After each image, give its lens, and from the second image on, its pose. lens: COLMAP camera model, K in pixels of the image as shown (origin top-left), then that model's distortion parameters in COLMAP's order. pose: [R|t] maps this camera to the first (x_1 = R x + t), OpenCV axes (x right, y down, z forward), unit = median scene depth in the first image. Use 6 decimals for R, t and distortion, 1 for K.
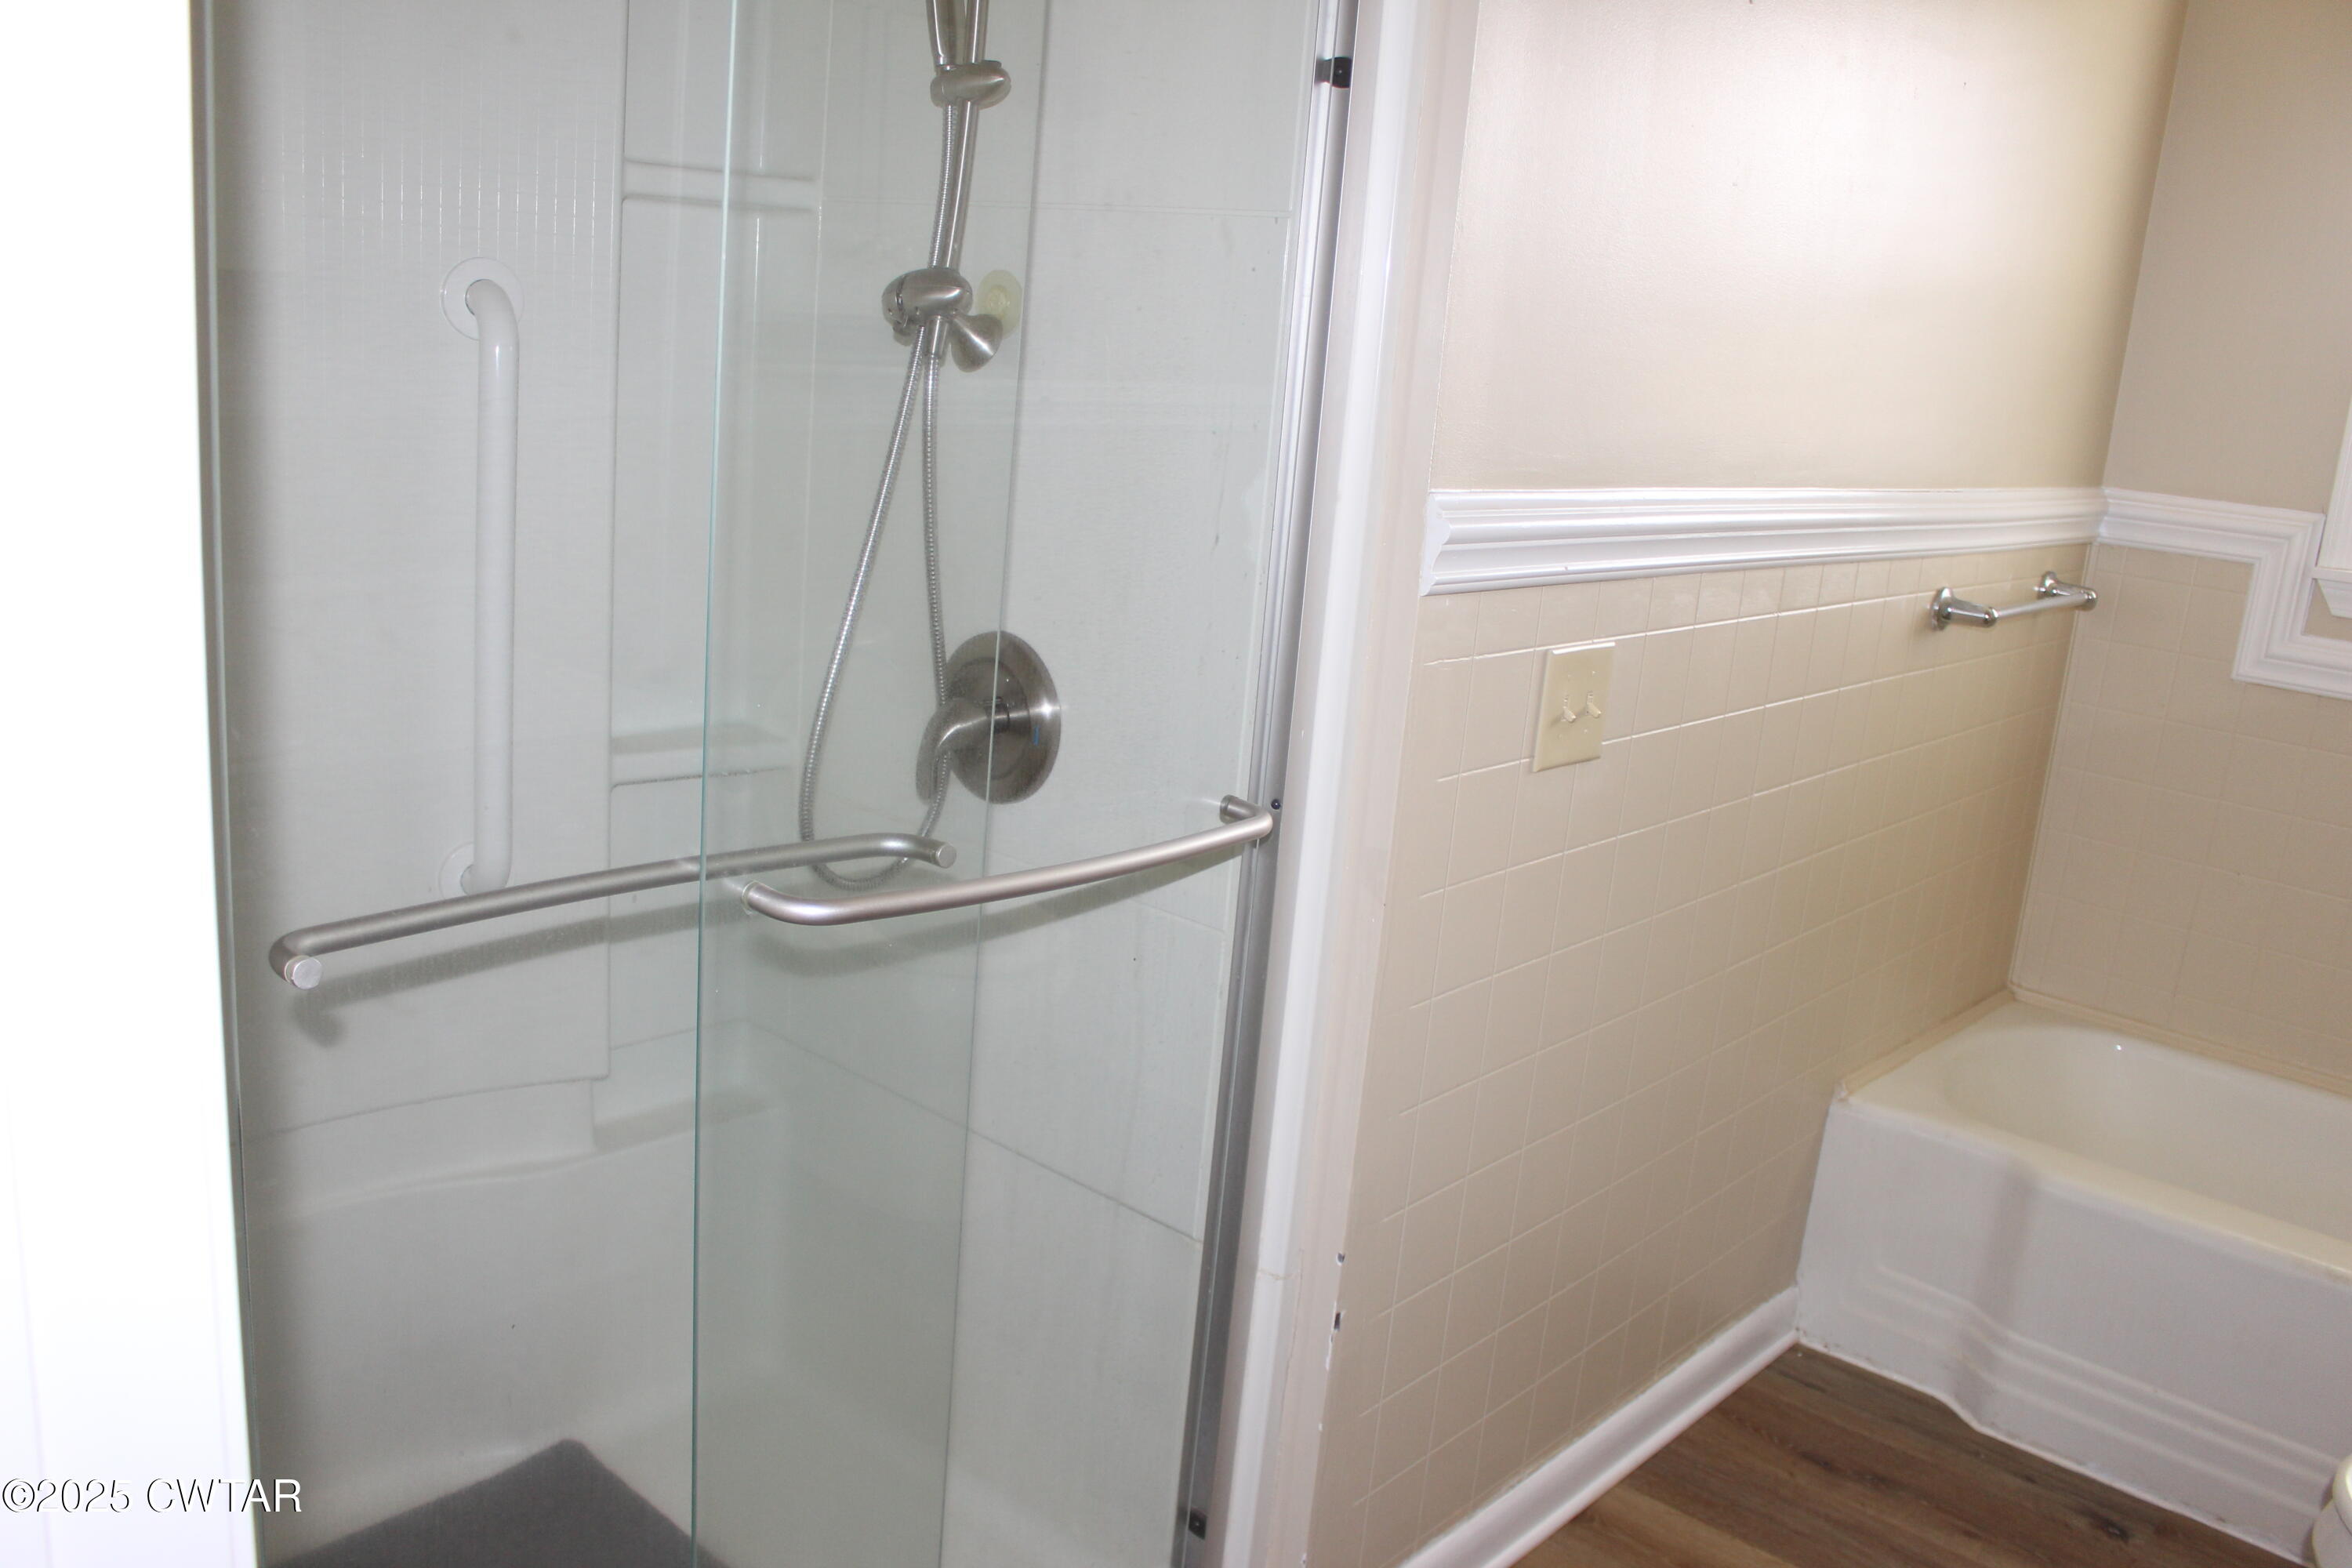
lens RADIAL K [[1966.2, 0, 1165.0], [0, 1966.2, 832.2], [0, 0, 1]] dist [-0.158942, 0.134649]
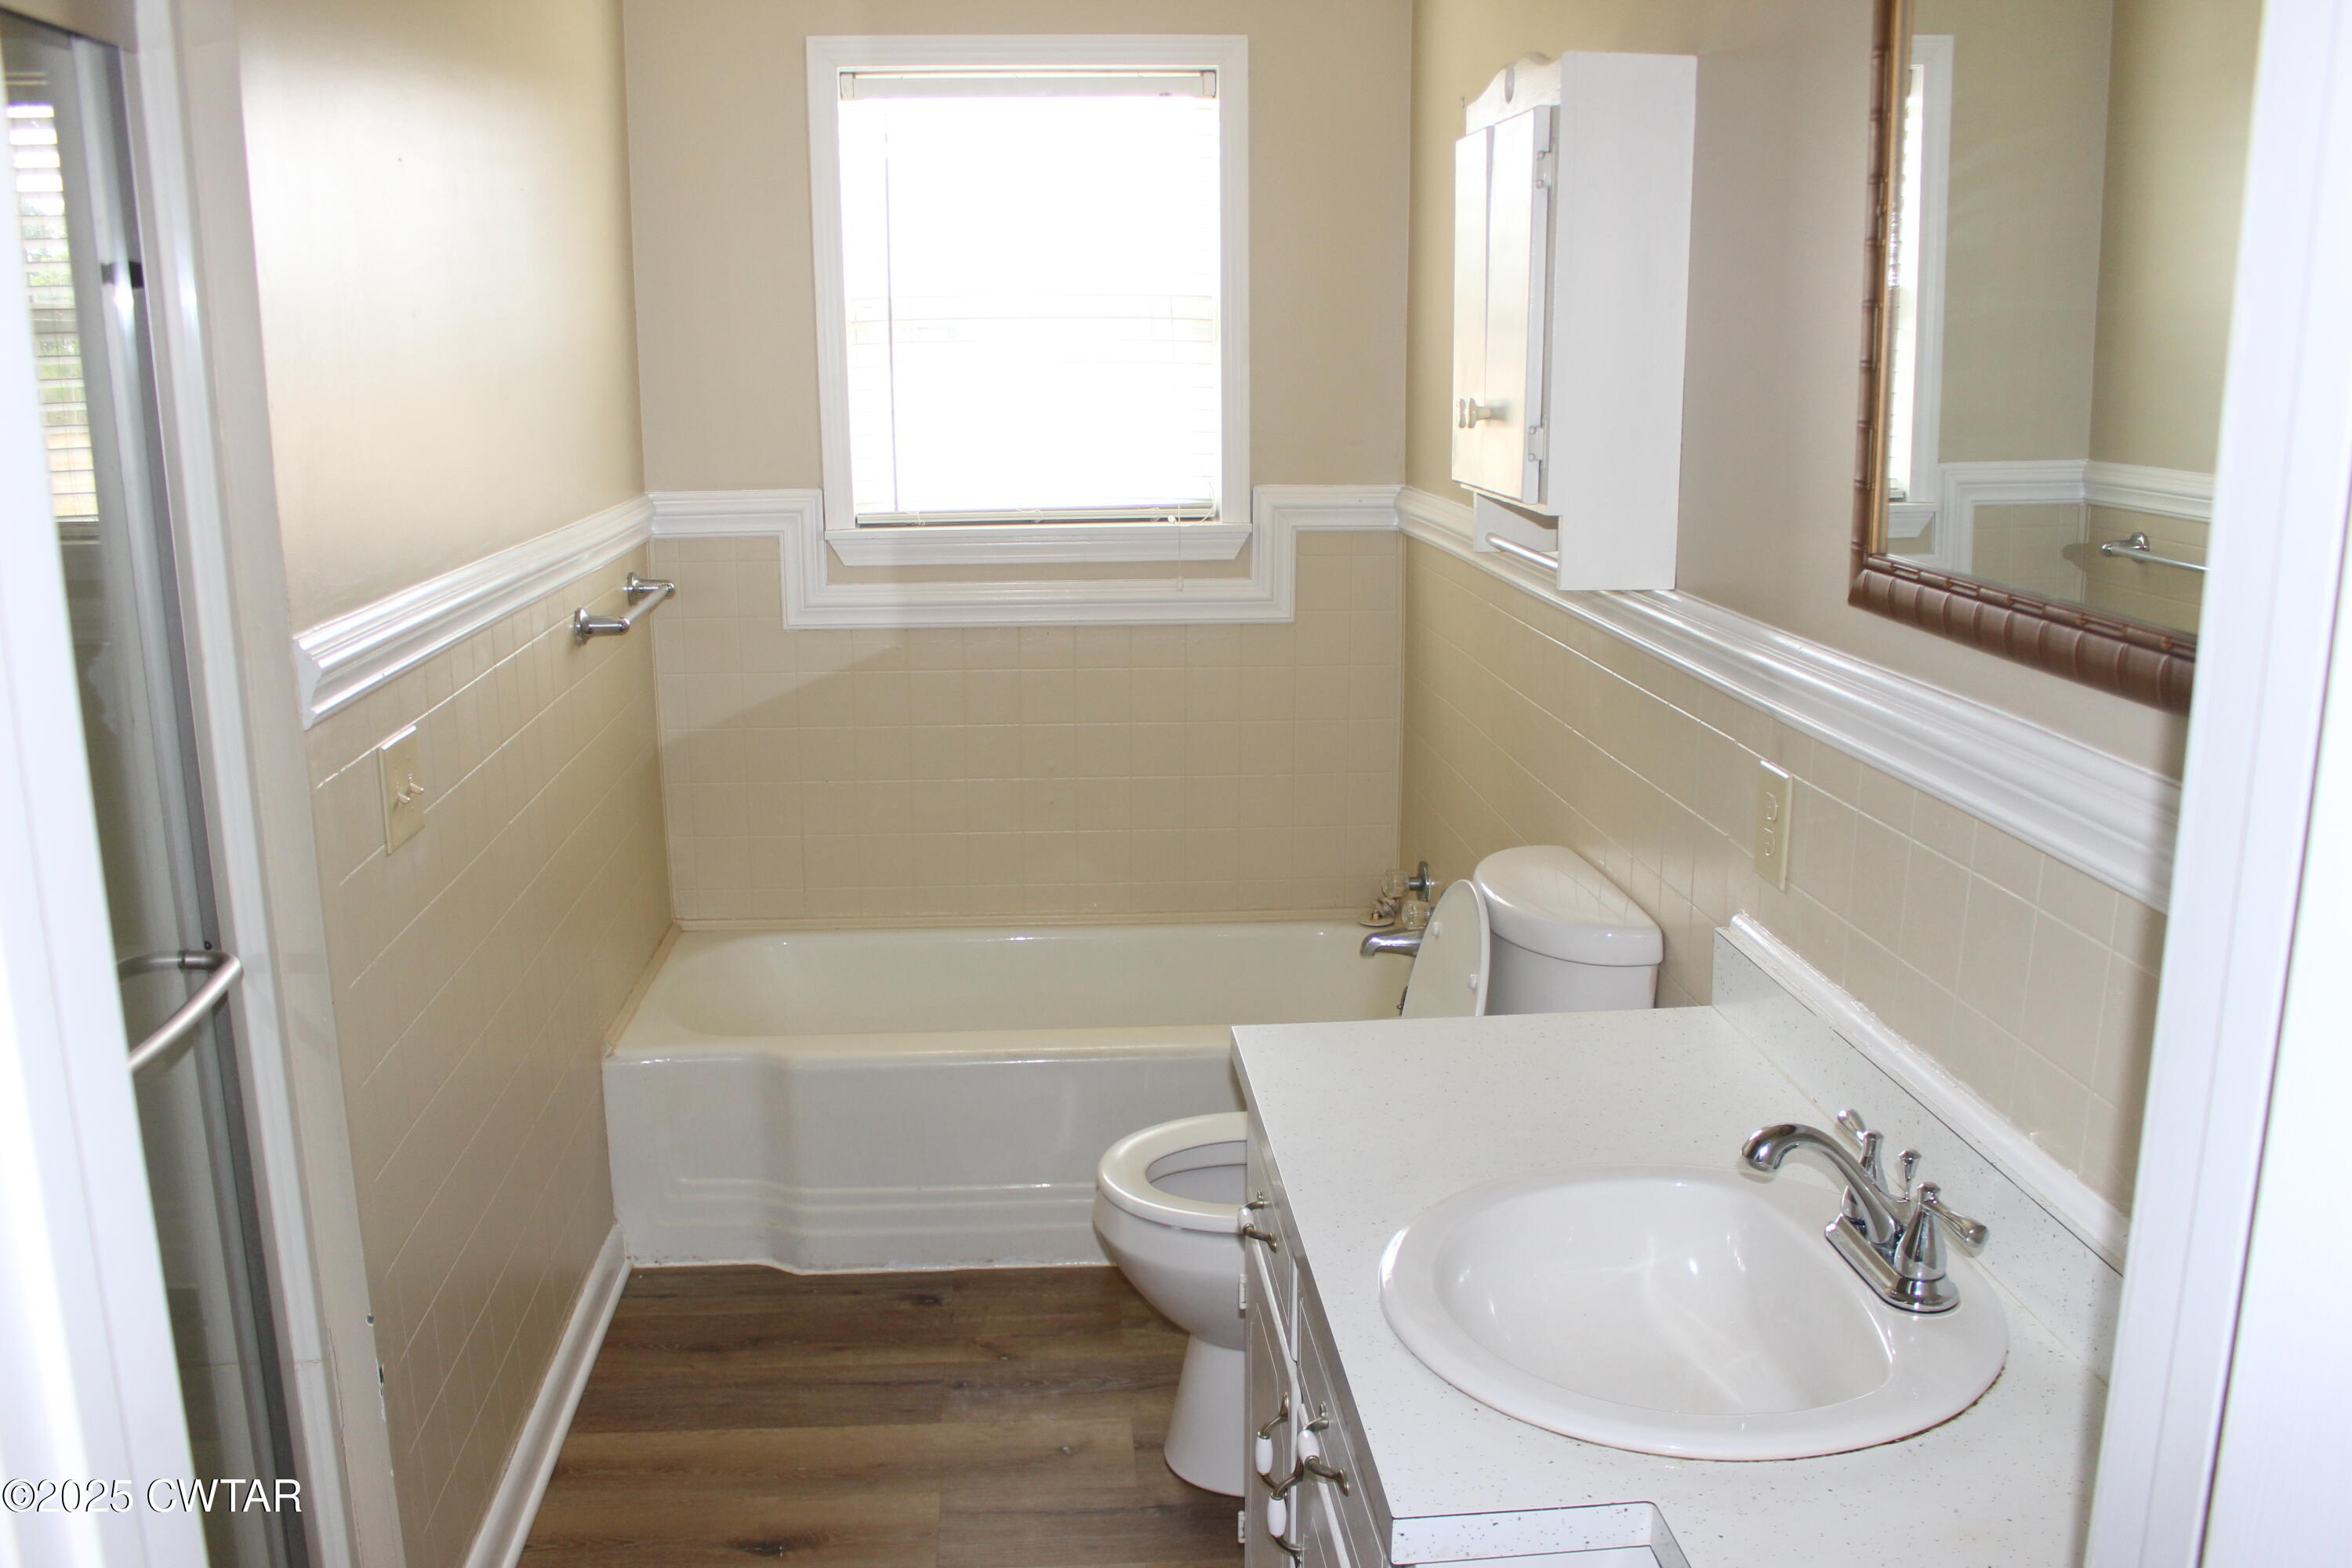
lens RADIAL K [[1966.2, 0, 1165.0], [0, 1966.2, 832.2], [0, 0, 1]] dist [-0.158942, 0.134649]
pose [[0.684547, -0.253534, 0.683459, -0.191367], [0.242225, 0.963408, 0.114773, -0.045359], [-0.687548, 0.086984, 0.720910, -0.084404]]
